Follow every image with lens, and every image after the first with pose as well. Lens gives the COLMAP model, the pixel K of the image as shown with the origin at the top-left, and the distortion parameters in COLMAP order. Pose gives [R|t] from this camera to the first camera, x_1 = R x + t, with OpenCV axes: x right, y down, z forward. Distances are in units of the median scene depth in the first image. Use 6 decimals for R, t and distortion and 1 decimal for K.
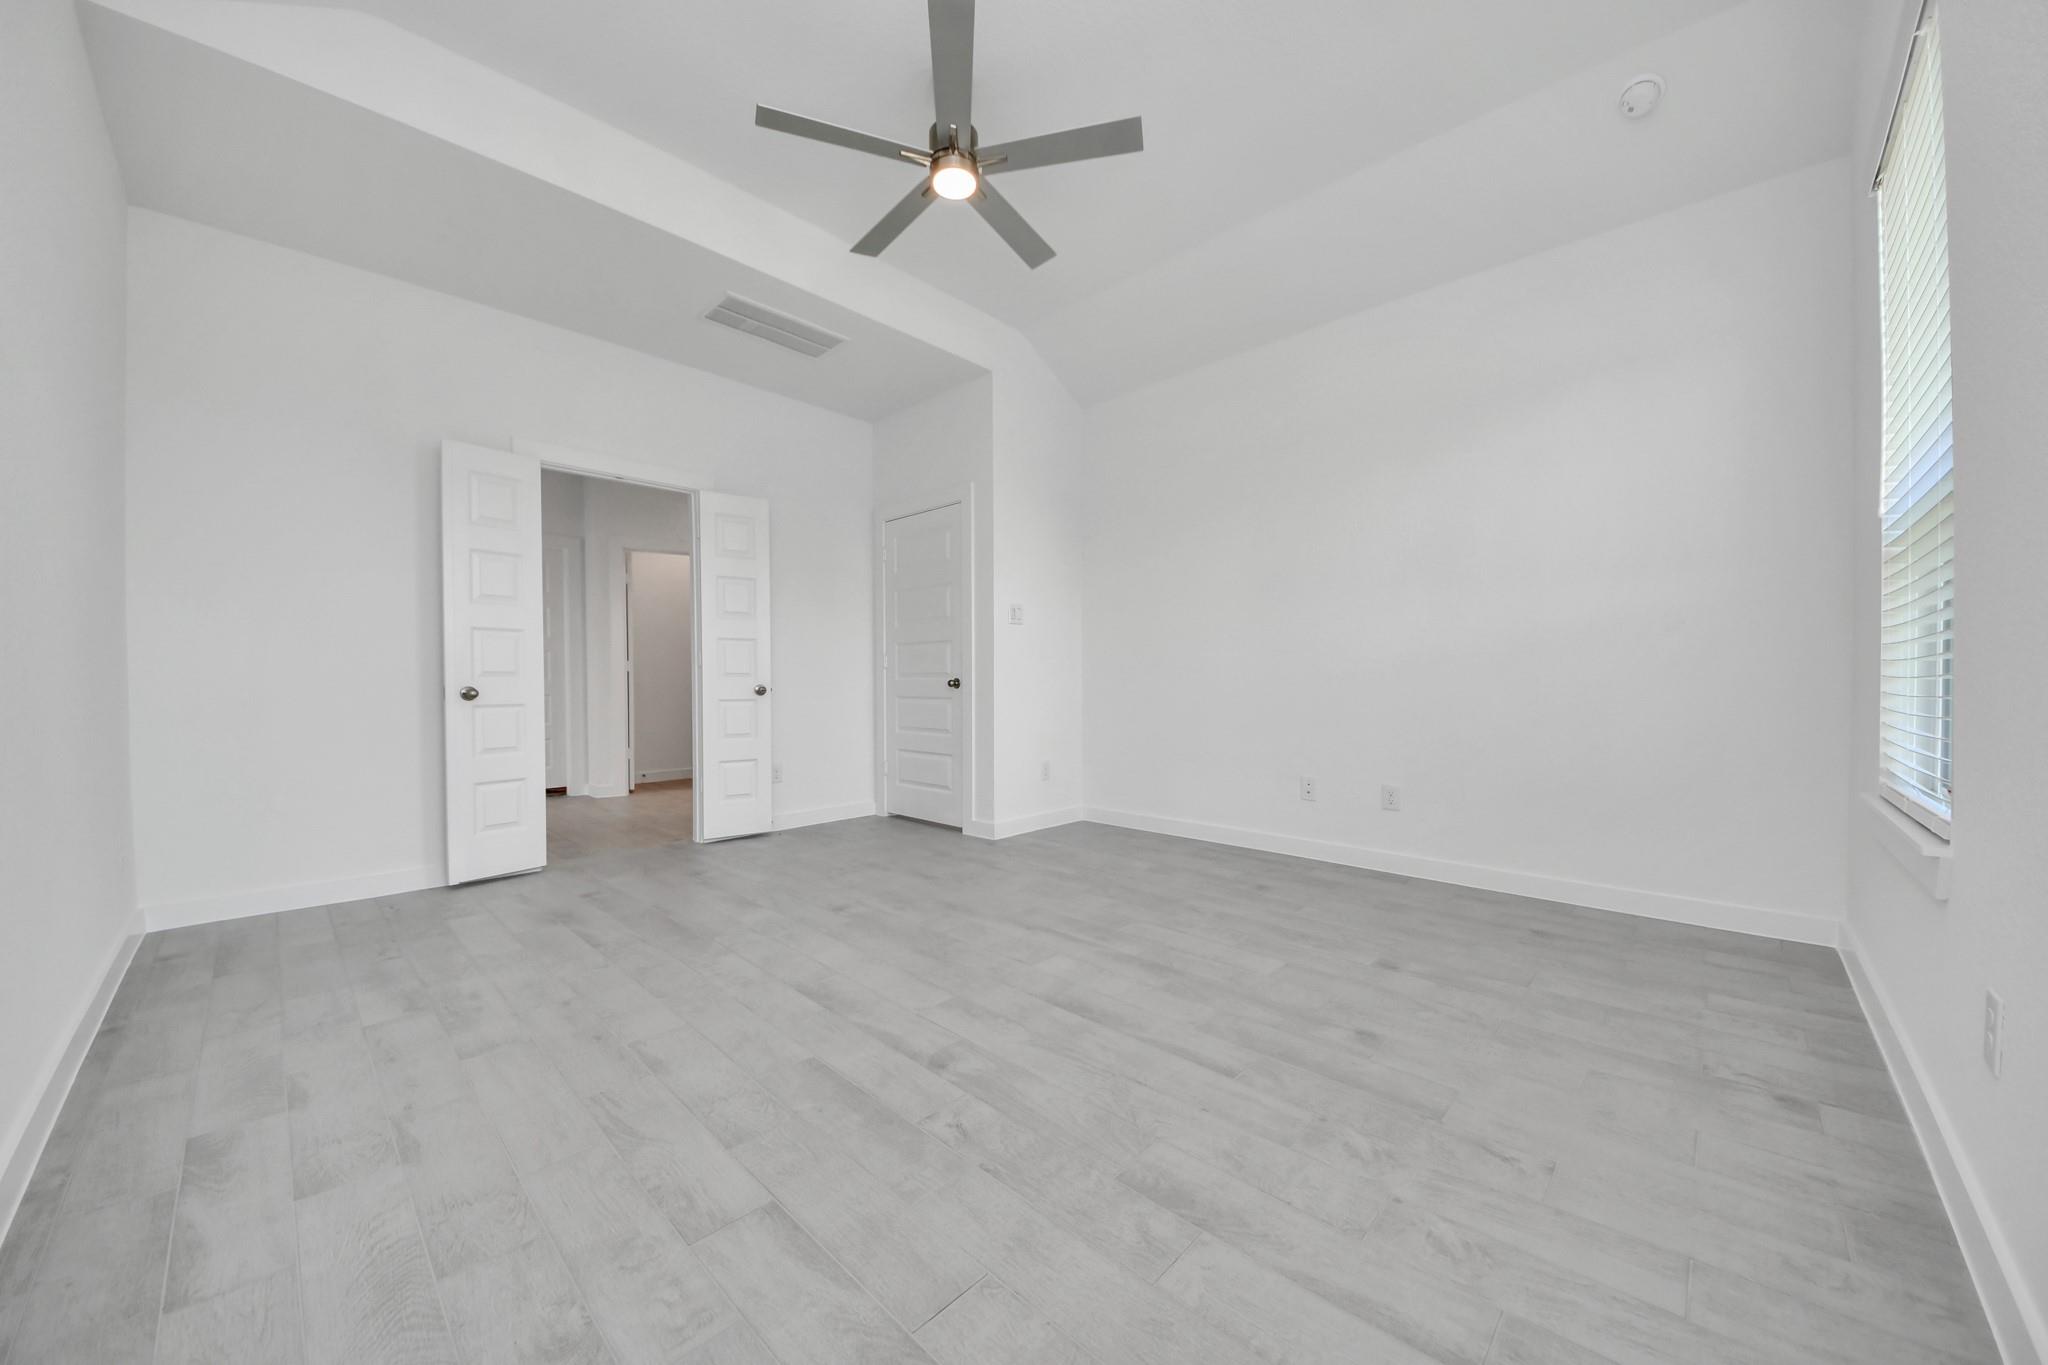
lens RADIAL K [[732.0, 0, 1022.7], [0, 732.0, 695.3], [0, 0, 1]] dist [0.010286, -0.000078]
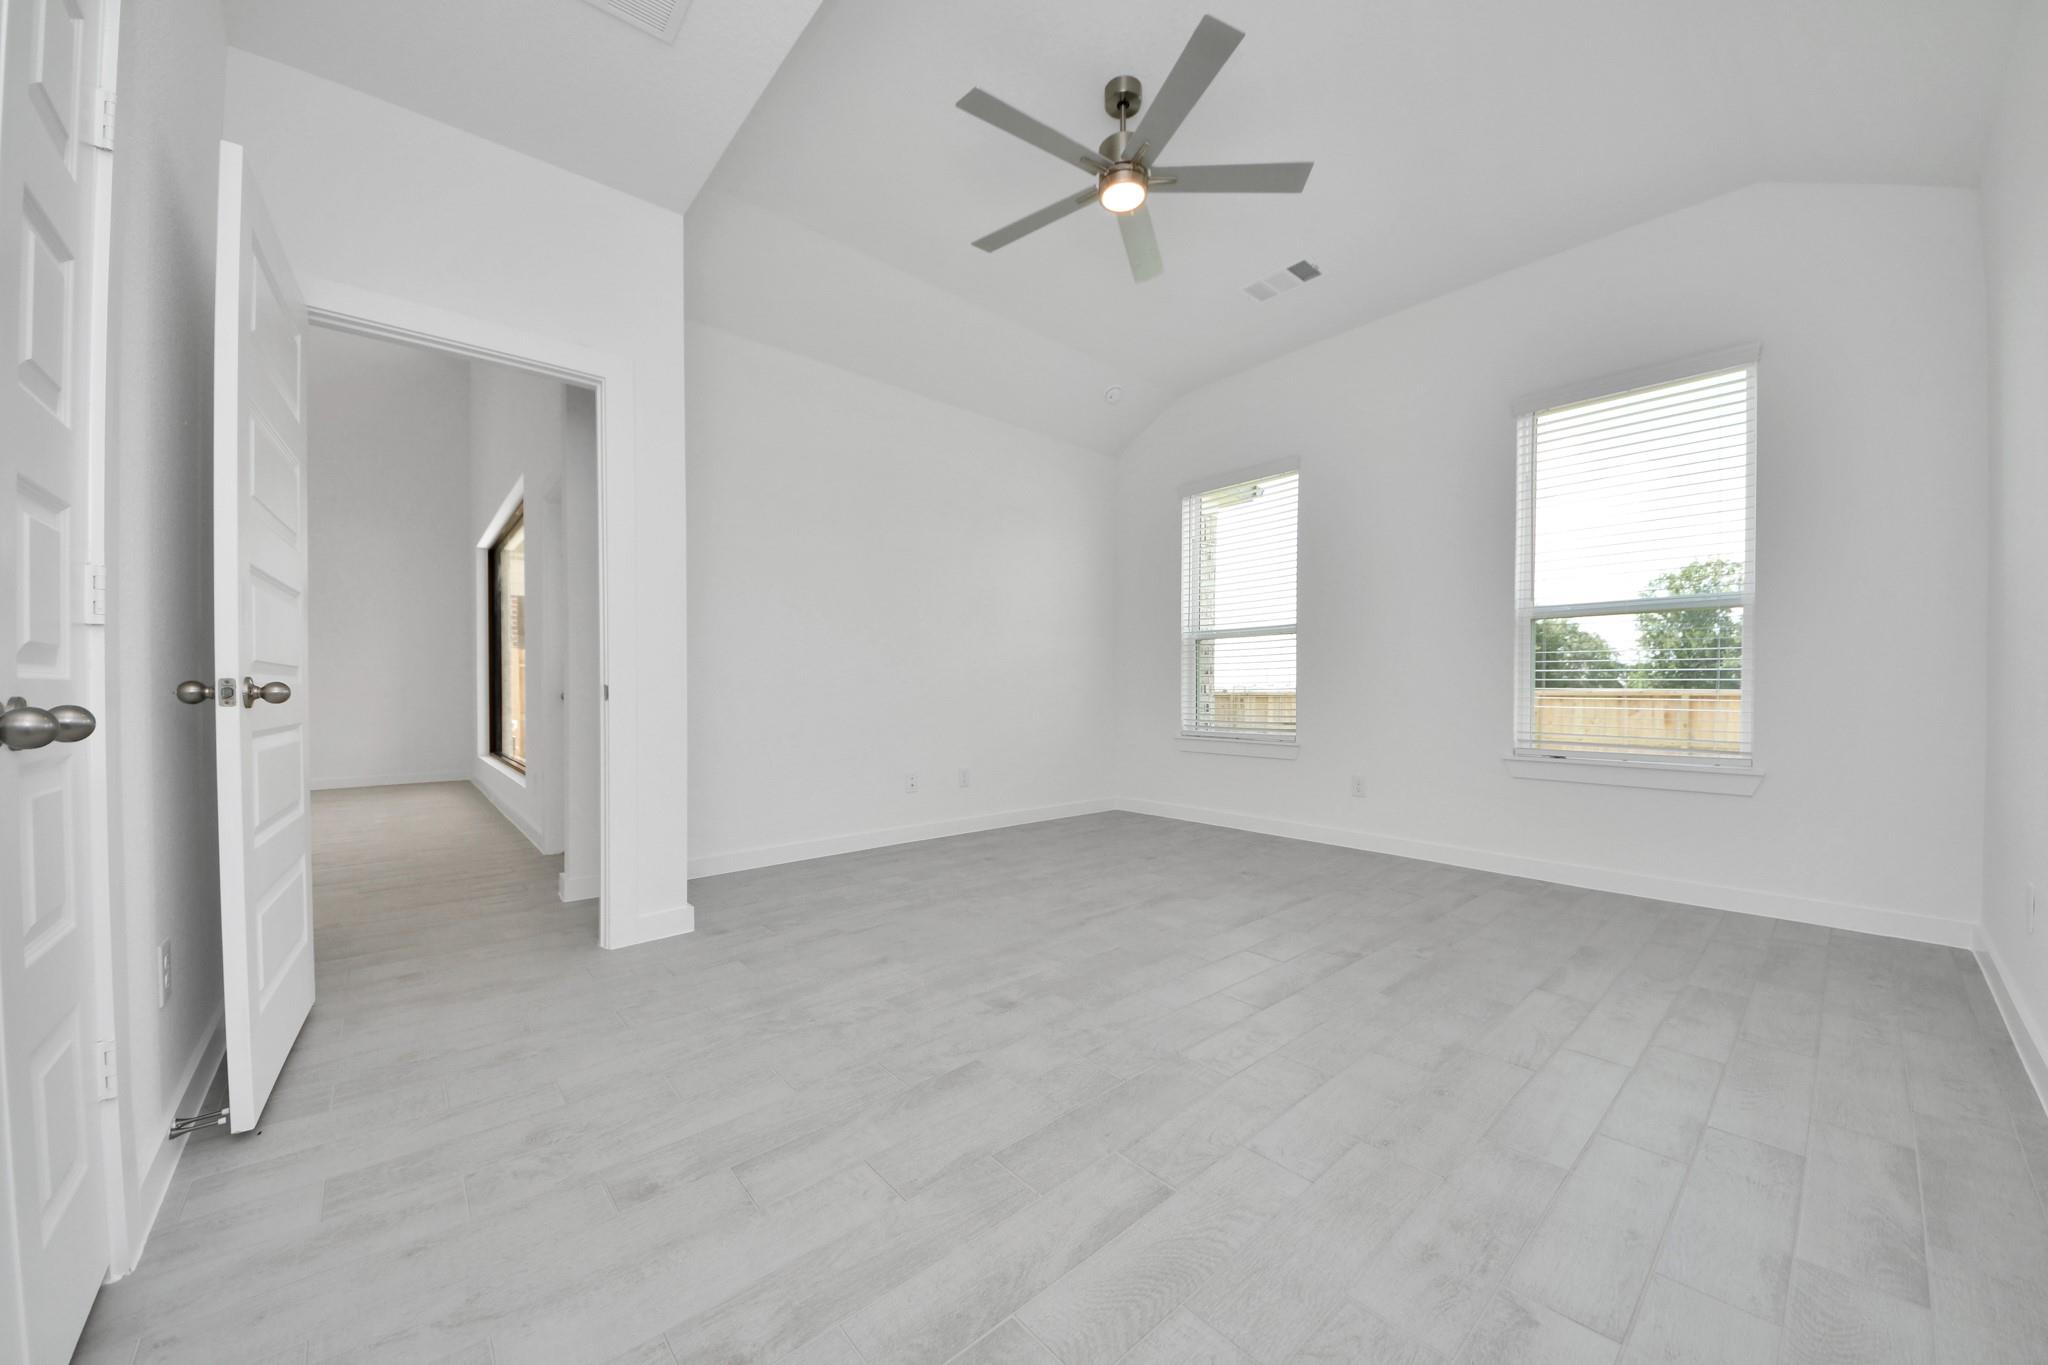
lens RADIAL K [[740.1, 0, 1018.4], [0, 740.1, 705.3], [0, 0, 1]] dist [-0.000674, -0.000162]
pose [[0.087539, -0.020015, 0.995960, -1.294696], [0.025097, 0.999525, 0.017881, -0.020230], [-0.995845, 0.023430, 0.088000, 1.229373]]
